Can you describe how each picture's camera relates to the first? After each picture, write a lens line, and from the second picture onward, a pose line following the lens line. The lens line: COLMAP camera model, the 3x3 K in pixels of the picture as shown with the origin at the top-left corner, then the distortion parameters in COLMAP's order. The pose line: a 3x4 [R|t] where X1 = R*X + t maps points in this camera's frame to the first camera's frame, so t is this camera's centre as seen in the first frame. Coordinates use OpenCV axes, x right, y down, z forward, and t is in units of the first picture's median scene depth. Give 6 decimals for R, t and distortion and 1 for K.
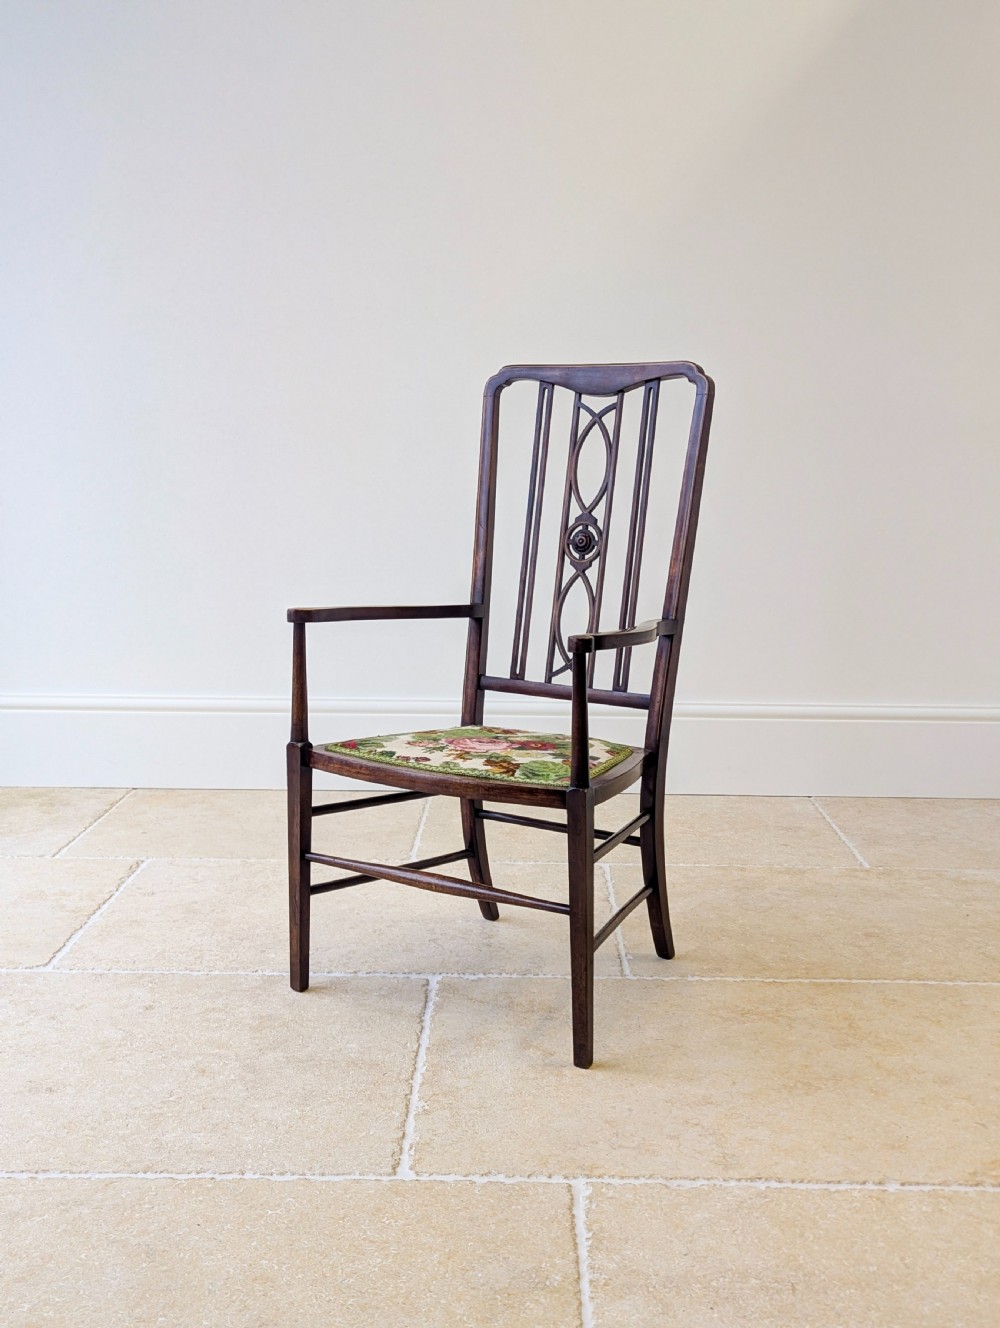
lens RADIAL K [[1430.6, 0, 506.2], [0, 1430.6, 642.7], [0, 0, 1]] dist [0.043440, 0.000000]
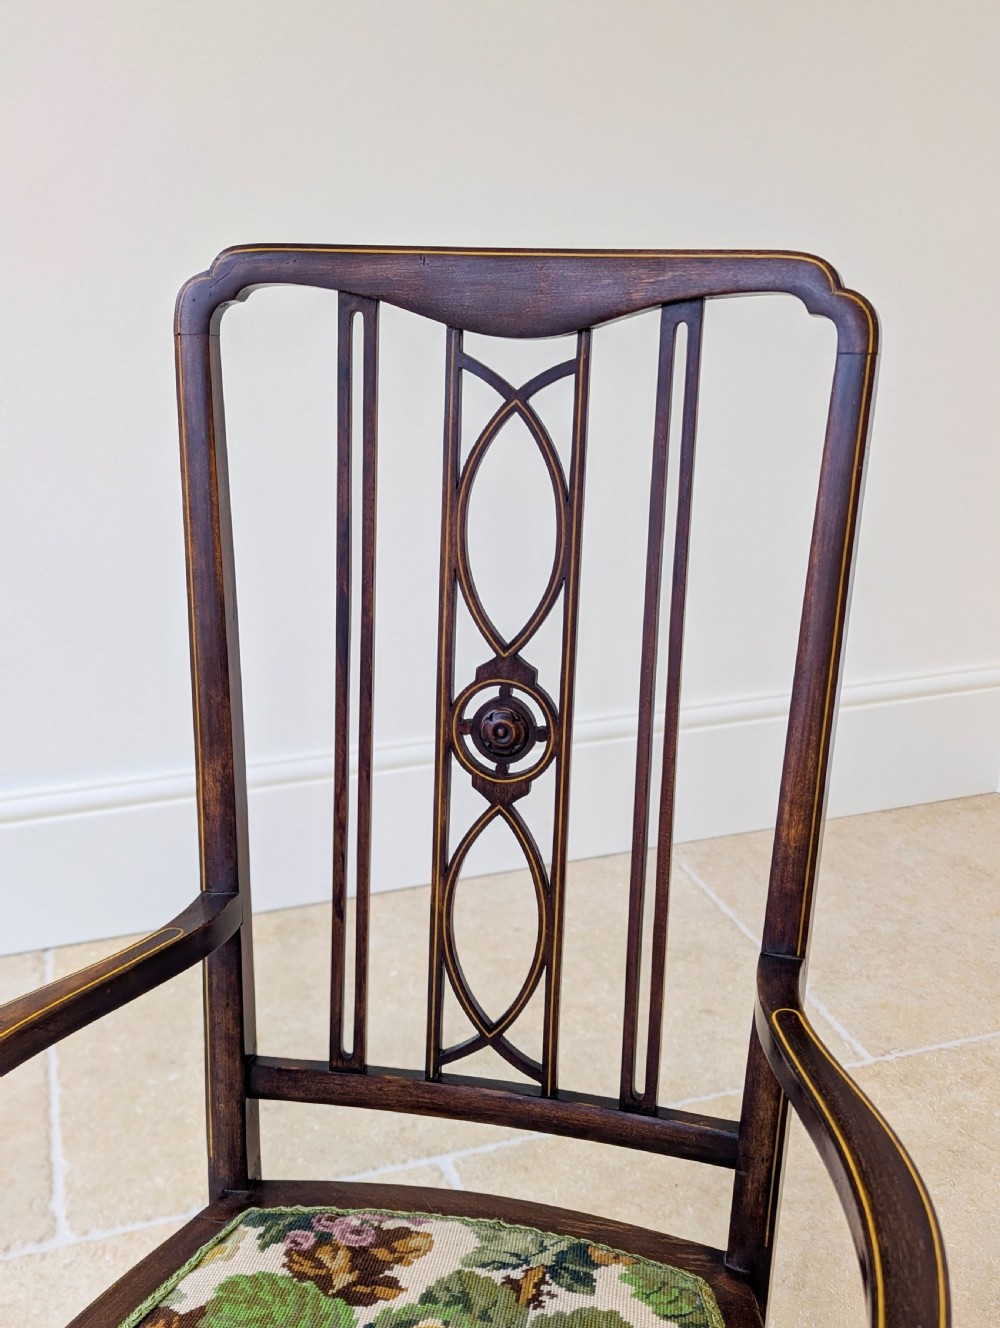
lens RADIAL K [[1430.6, 0, 515.7], [0, 1430.6, 663.0], [0, 0, 1]] dist [0.043440, 0.000000]
pose [[0.942525, -0.126094, 0.309430, -0.063348], [0.059206, 0.974432, 0.216742, -0.184192], [-0.328848, -0.185965, 0.925892, 0.701001]]
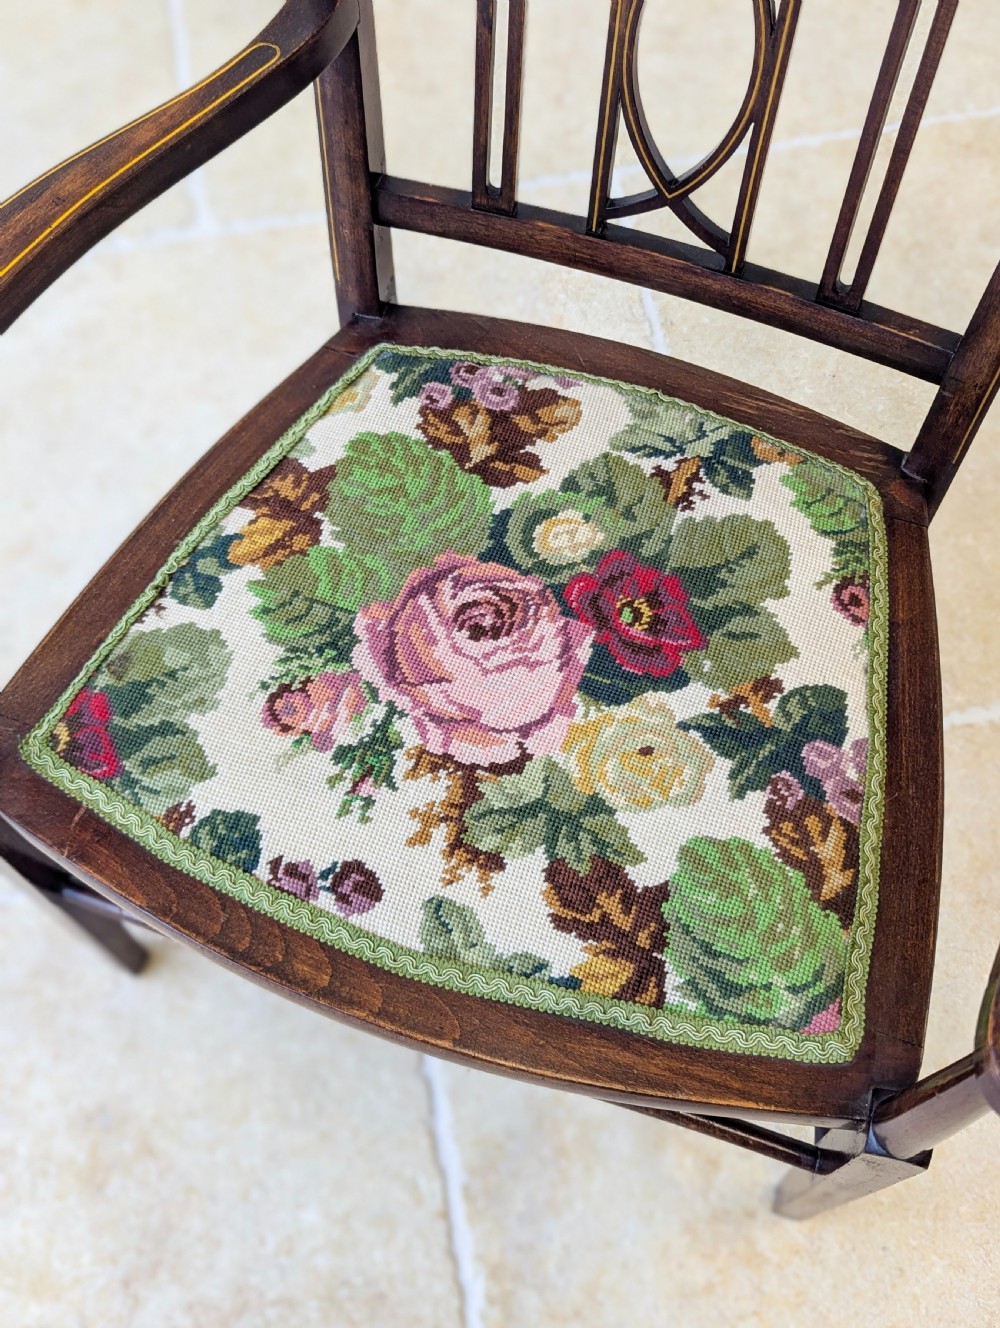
lens RADIAL K [[1430.6, 0, 516.6], [0, 1430.6, 654.7], [0, 0, 1]] dist [0.043440, 0.000000]
pose [[0.978890, -0.193182, 0.066742, -0.031967], [0.052059, 0.551442, 0.832587, -0.210401], [-0.197645, -0.811537, 0.549858, 0.808672]]
